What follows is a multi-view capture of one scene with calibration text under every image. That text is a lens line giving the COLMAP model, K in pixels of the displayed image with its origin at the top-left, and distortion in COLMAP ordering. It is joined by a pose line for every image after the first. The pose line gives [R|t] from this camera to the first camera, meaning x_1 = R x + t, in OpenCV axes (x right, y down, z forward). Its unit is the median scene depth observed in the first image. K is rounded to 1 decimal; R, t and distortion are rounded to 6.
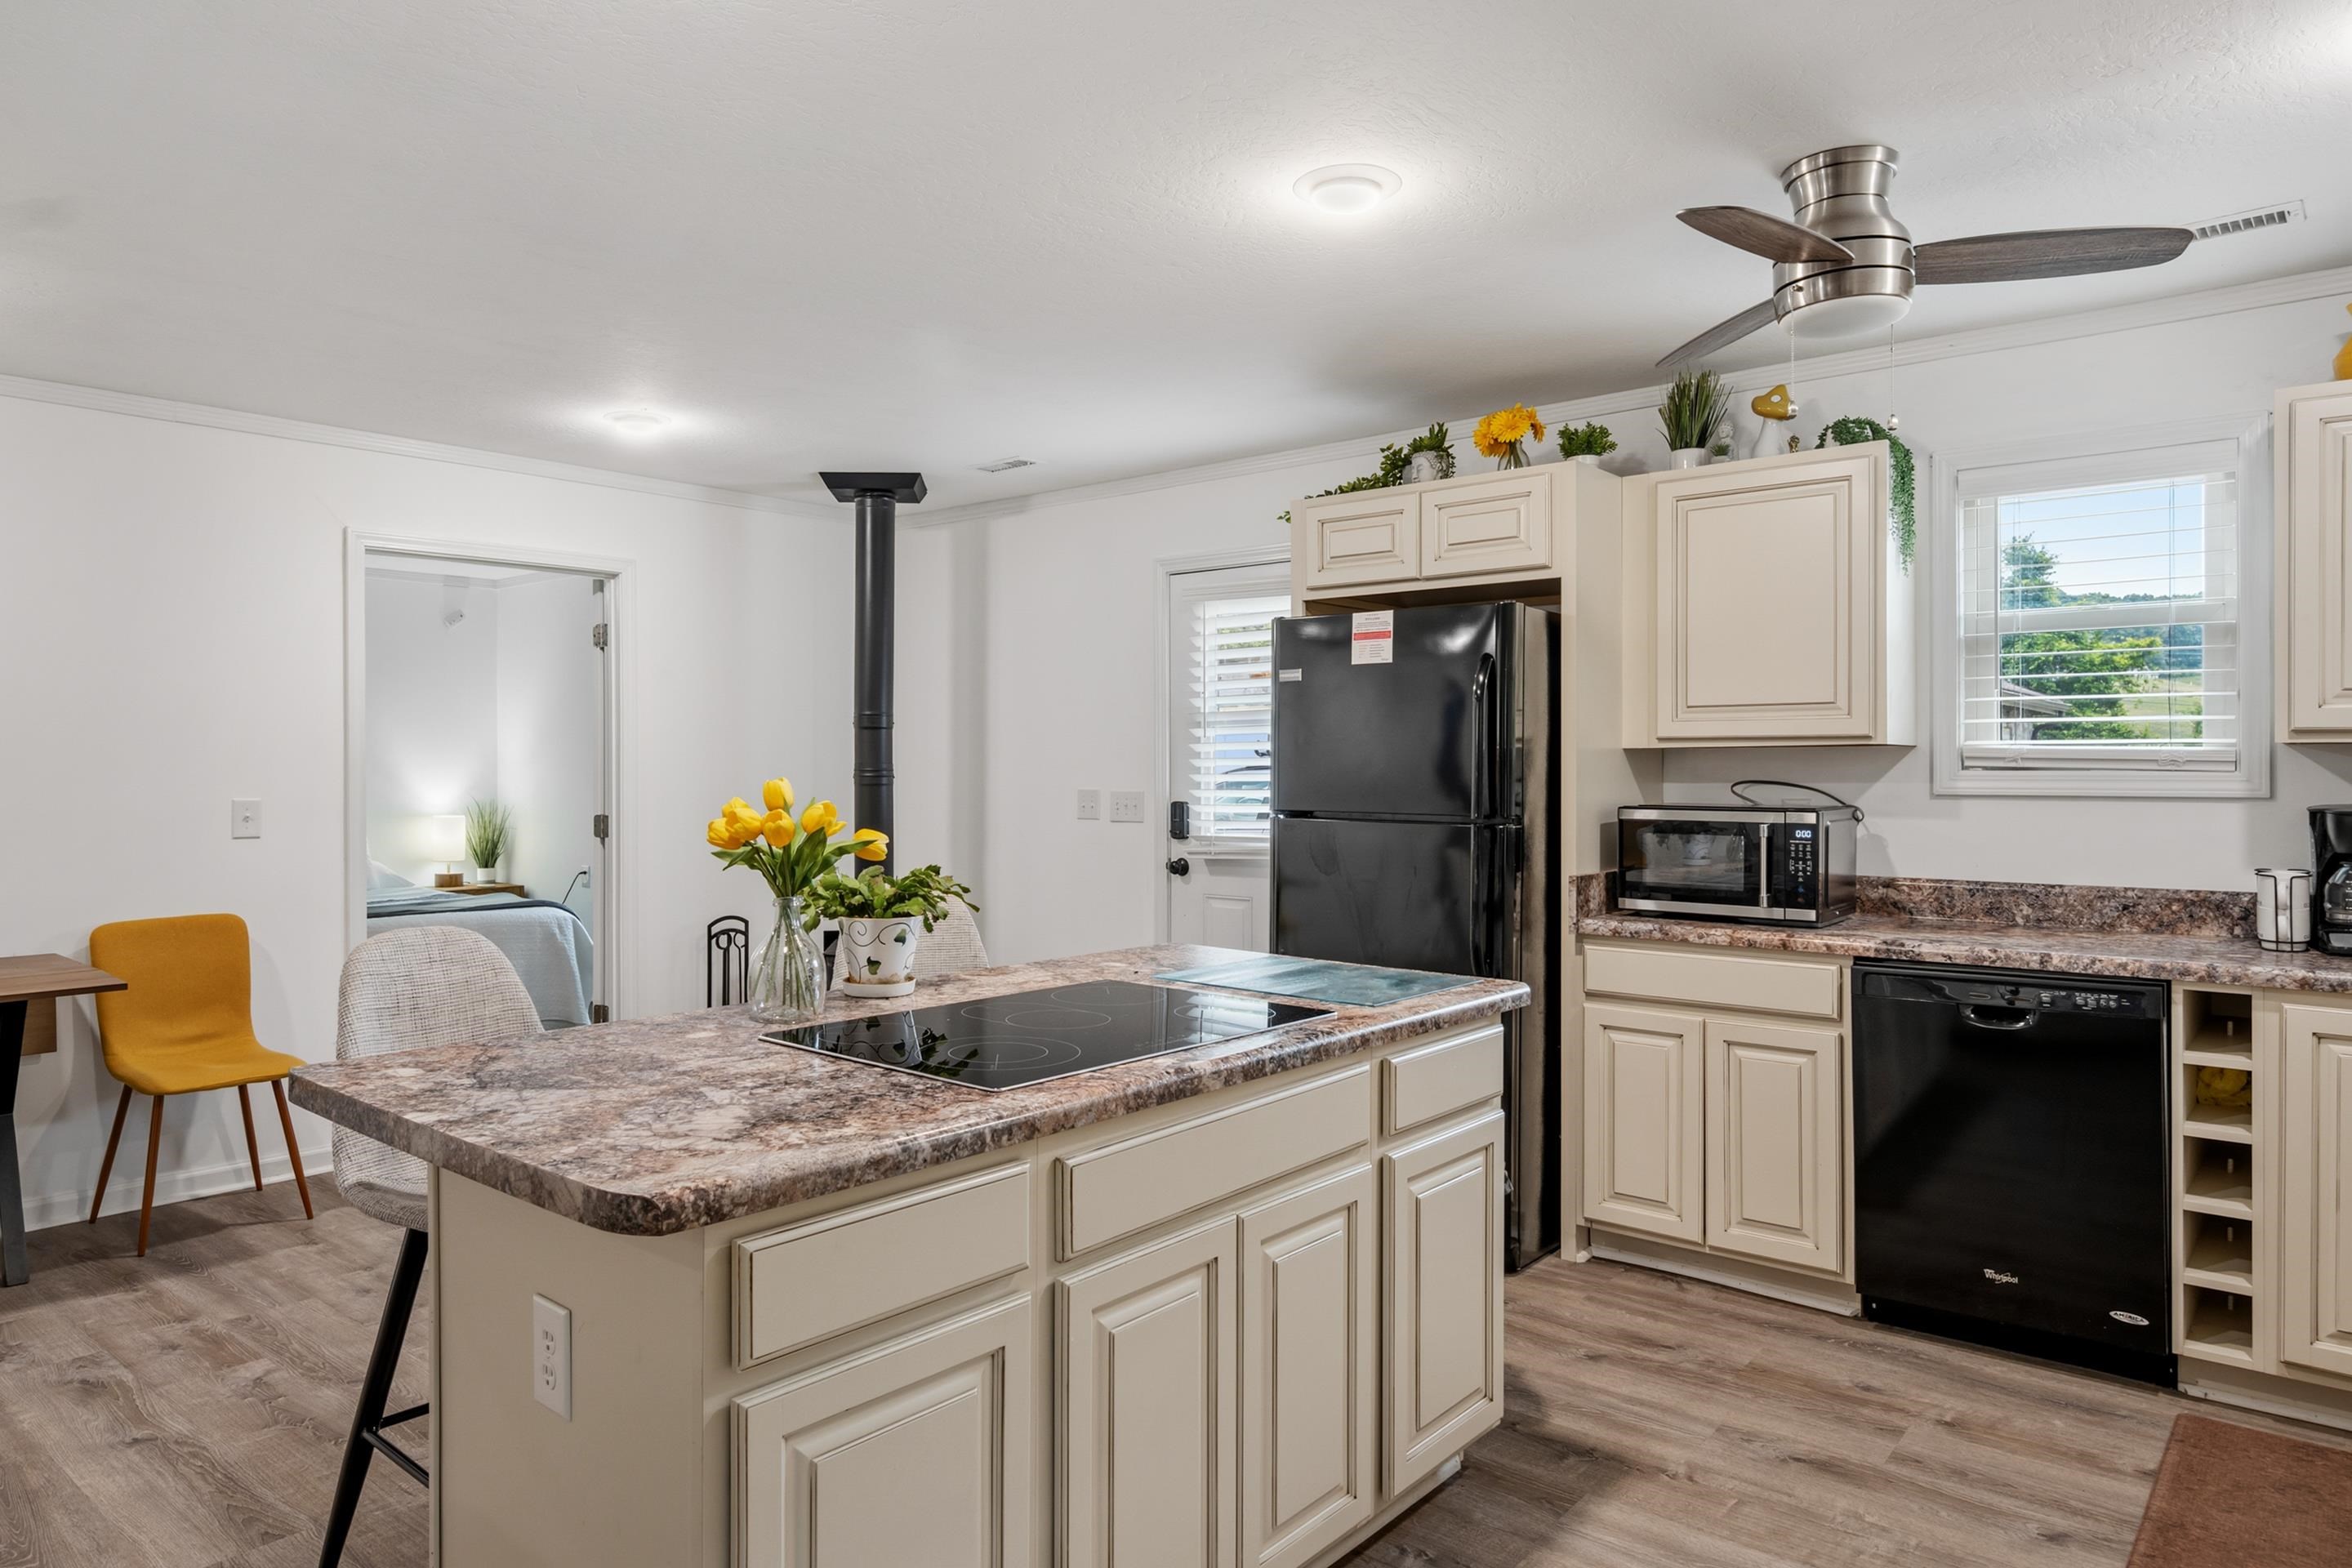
lens RADIAL K [[1436.7, 0, 1159.7], [0, 1436.7, 768.0], [0, 0, 1]] dist [0.001959, -0.003504]
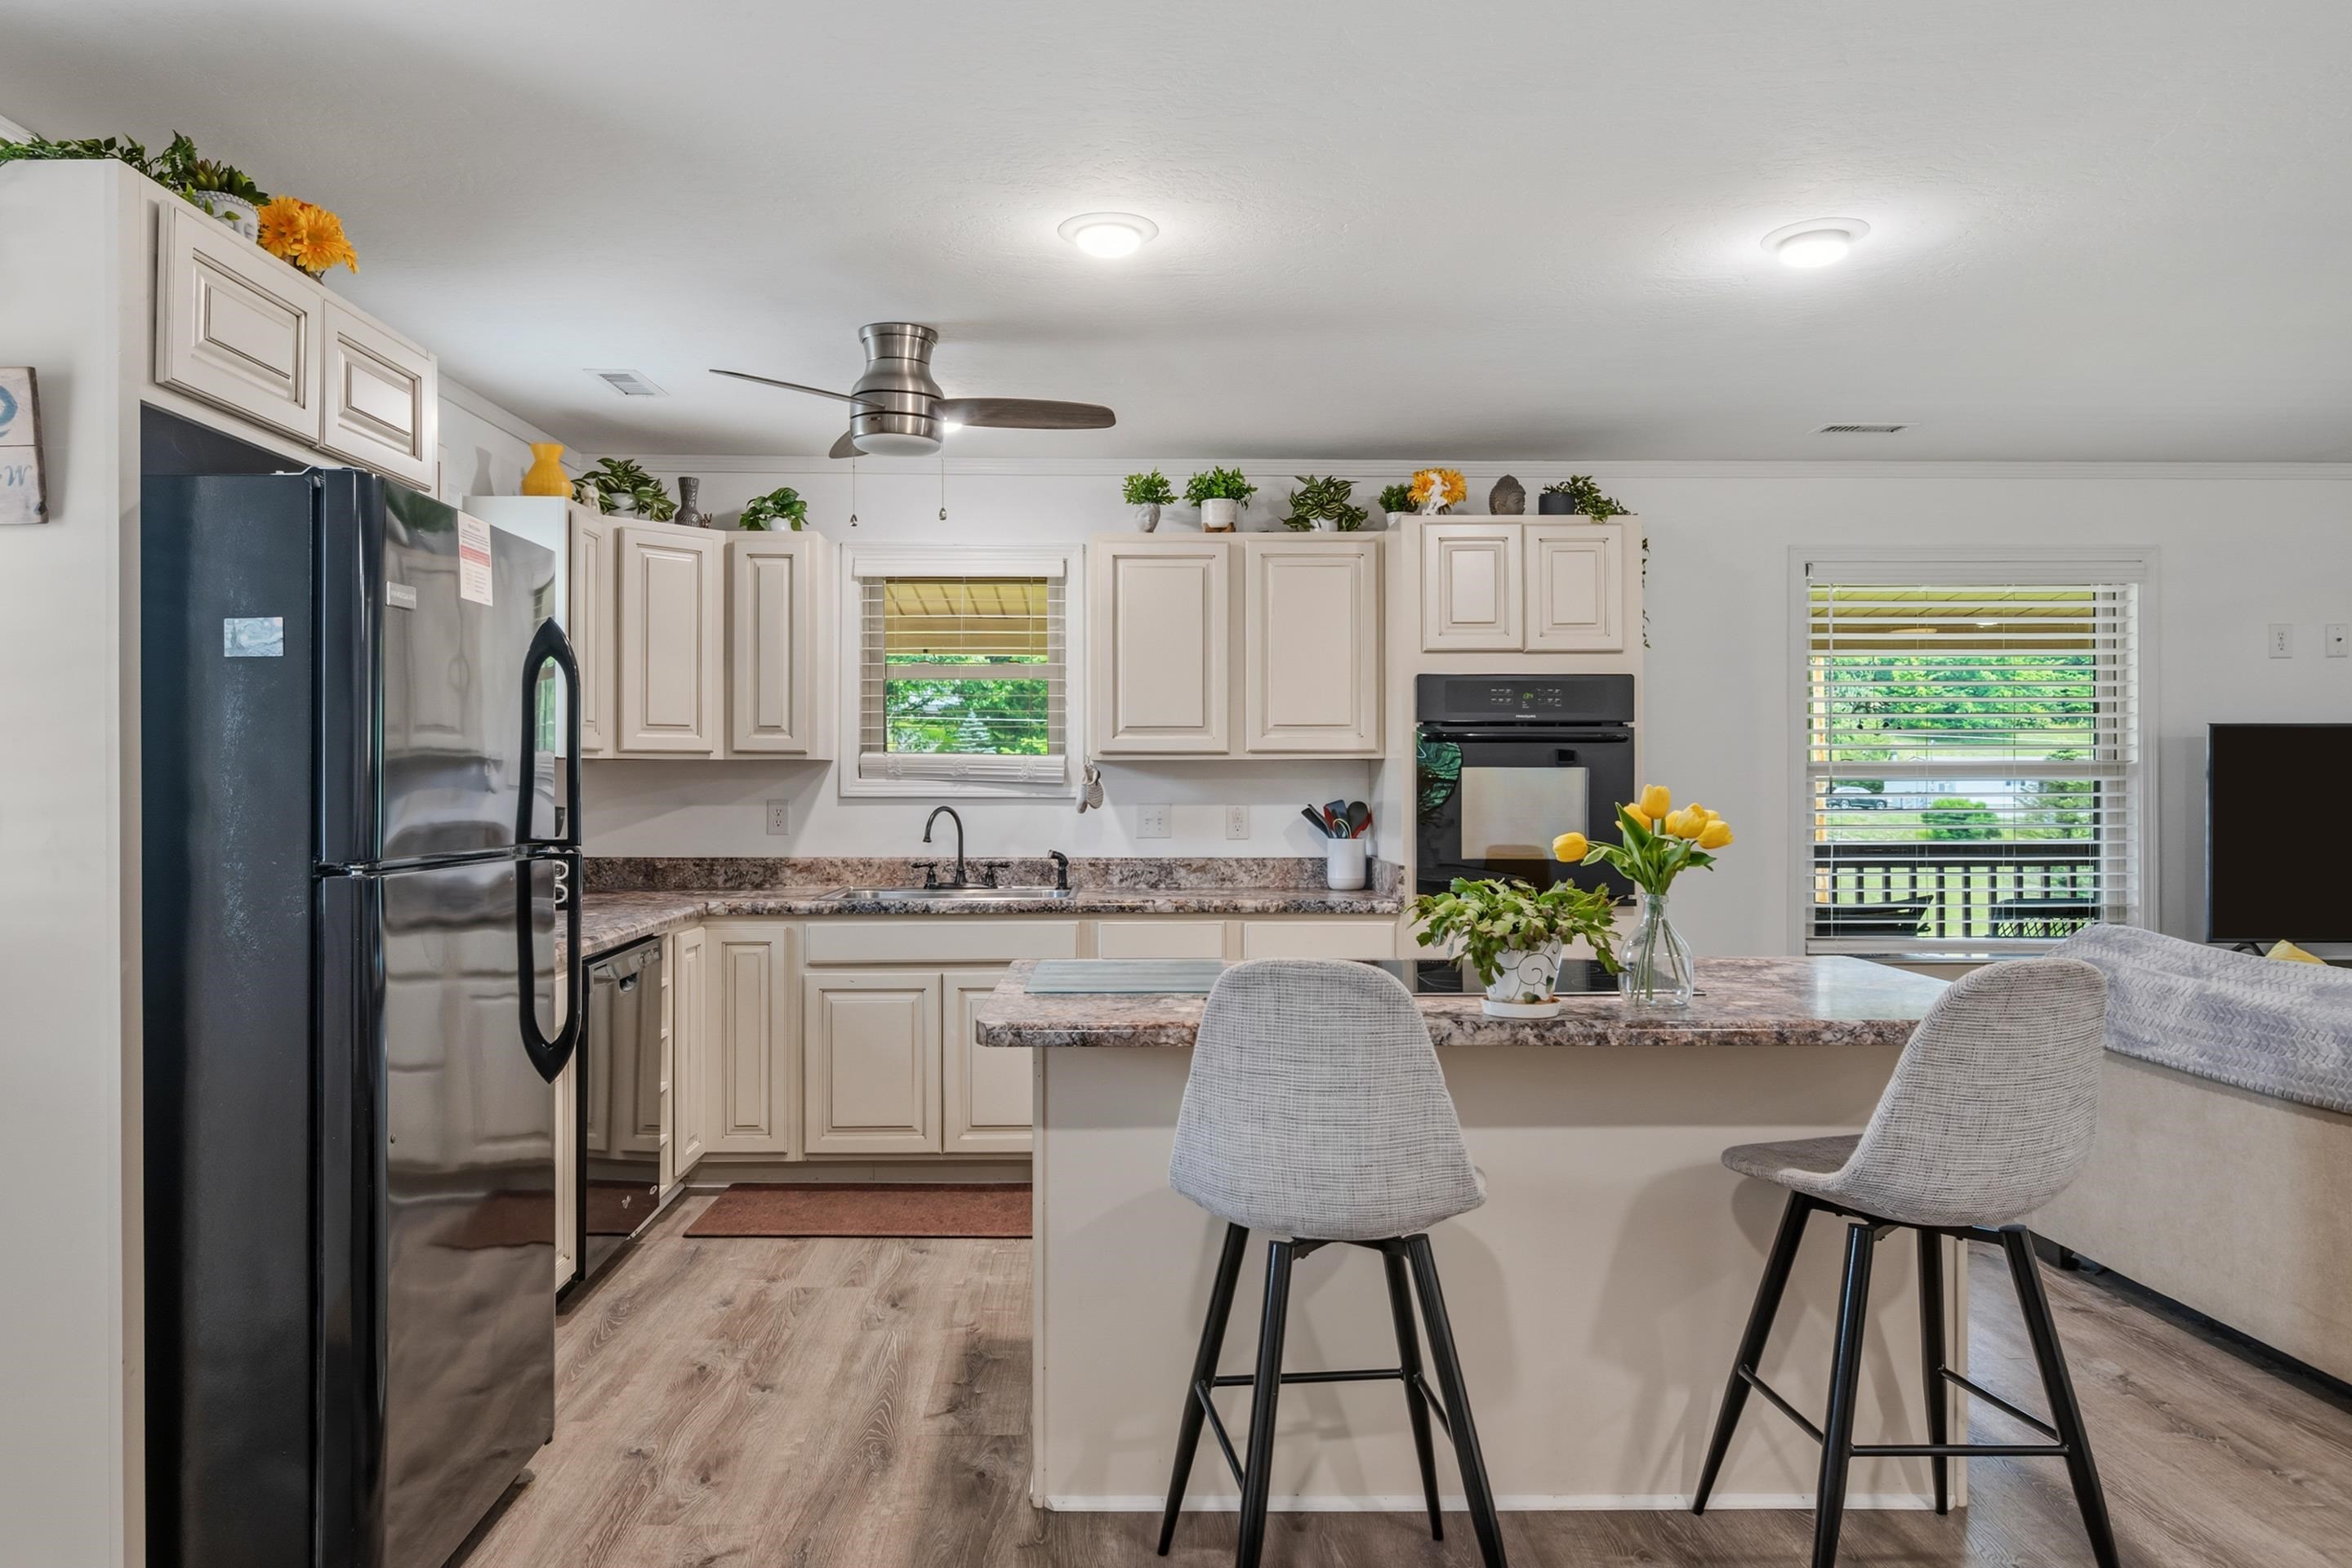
lens RADIAL K [[1481.9, 0, 1131.9], [0, 1481.9, 769.8], [0, 0, 1]] dist [0.002203, -0.001511]
pose [[-0.653232, 0.003441, 0.757150, -0.508166], [0.001069, 0.999993, -0.003622, -0.000091], [-0.757157, -0.001557, -0.653231, 1.213971]]
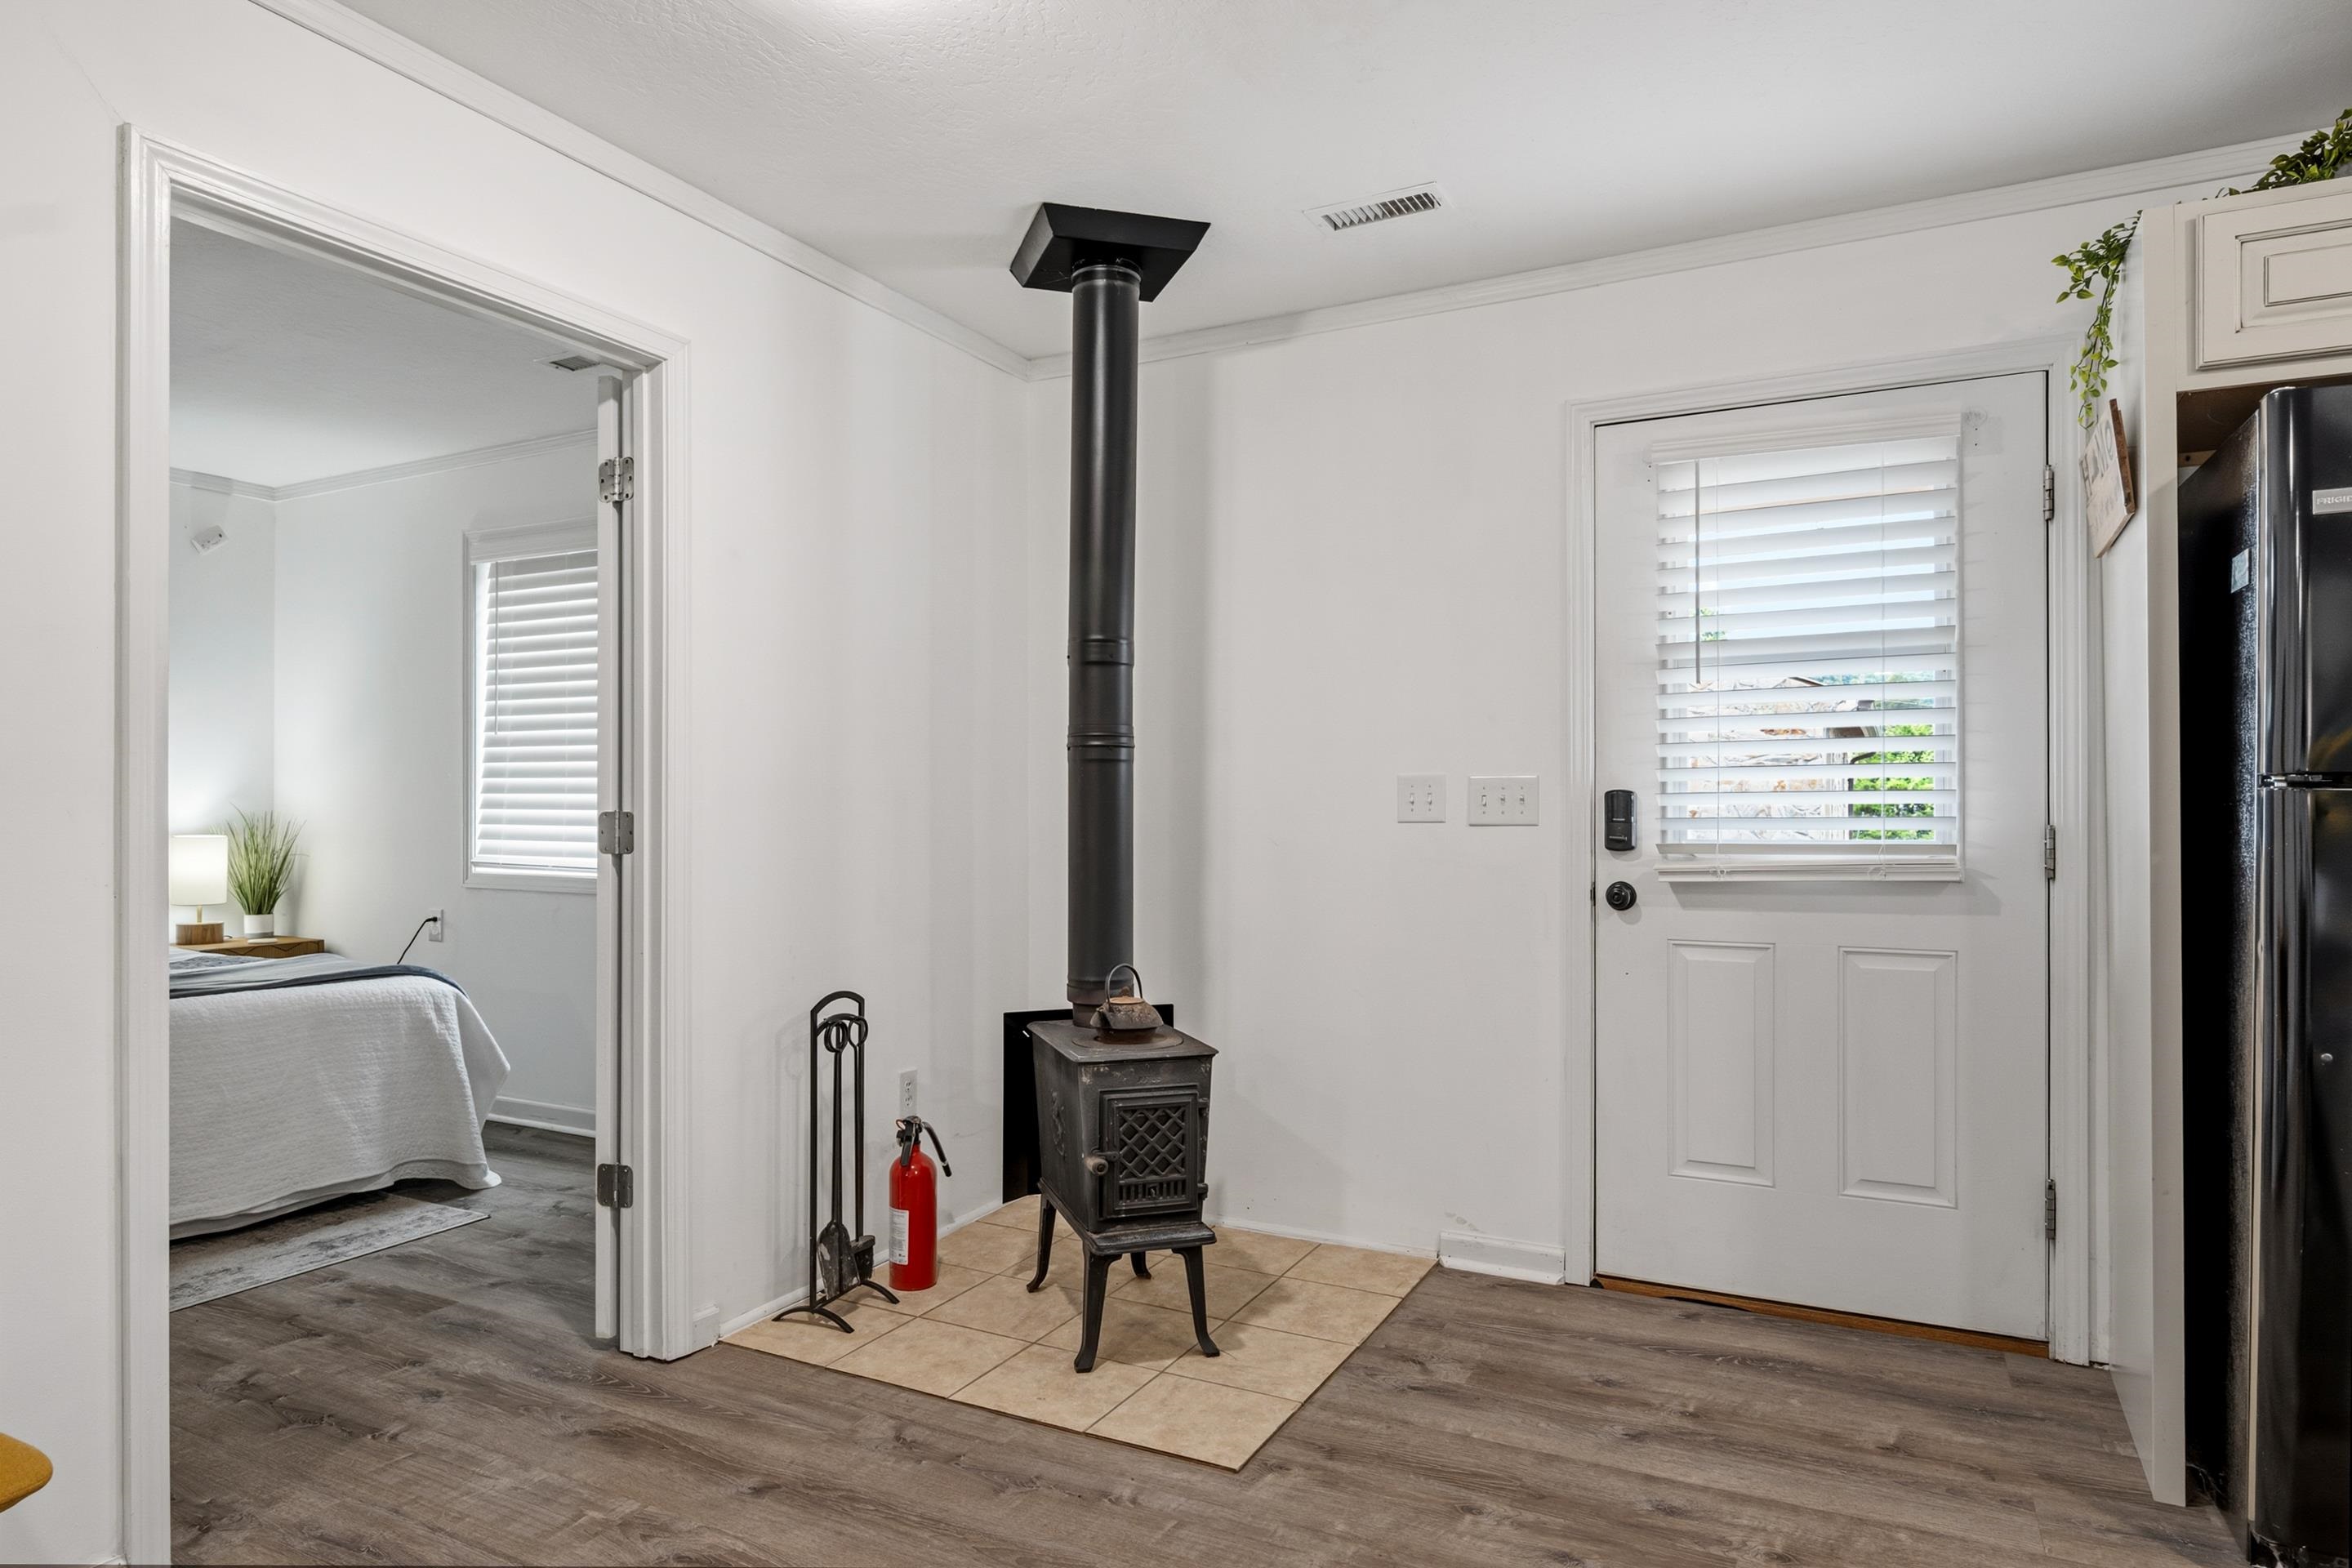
lens RADIAL K [[1352.0, 0, 1149.2], [0, 1352.0, 810.1], [0, 0, 1]] dist [-0.003749, -0.002709]
pose [[0.978348, 0.002110, 0.206956, -0.431586], [-0.001911, 0.999997, -0.001162, 0.046603], [-0.206958, 0.000742, 0.978350, 0.668920]]
